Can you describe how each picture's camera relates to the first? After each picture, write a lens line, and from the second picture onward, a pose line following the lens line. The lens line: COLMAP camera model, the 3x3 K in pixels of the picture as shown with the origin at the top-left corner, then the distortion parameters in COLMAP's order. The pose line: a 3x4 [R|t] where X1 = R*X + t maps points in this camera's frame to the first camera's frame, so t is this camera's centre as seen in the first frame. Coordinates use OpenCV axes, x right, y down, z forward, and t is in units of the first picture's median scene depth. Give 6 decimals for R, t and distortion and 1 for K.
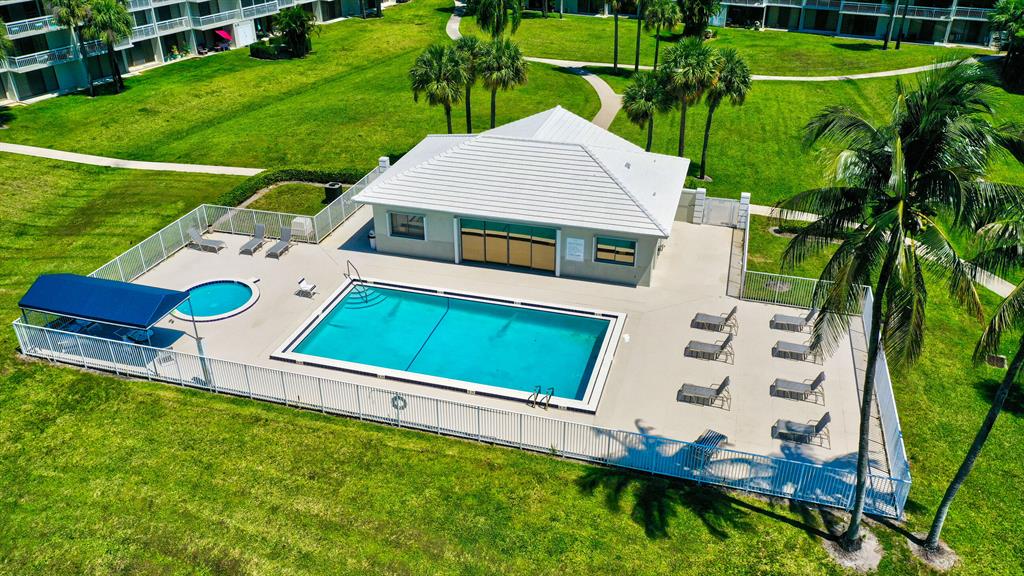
lens RADIAL K [[807.9, 0, 512.0], [0, 807.9, 288.0], [0, 0, 1]] dist [0.000744, -0.000324]
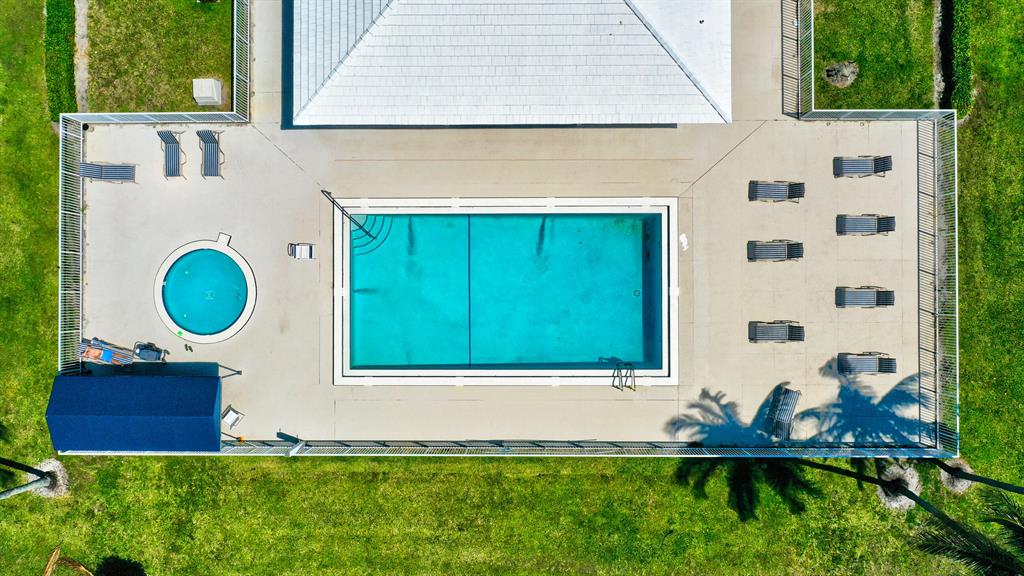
lens RADIAL K [[807.9, 0, 512.0], [0, 807.9, 288.0], [0, 0, 1]] dist [0.000744, -0.000324]
pose [[0.960239, -0.279037, -0.008923, -0.068296], [0.144184, 0.468300, 0.871726, -0.950405], [-0.239065, -0.838352, 0.489912, 0.703909]]
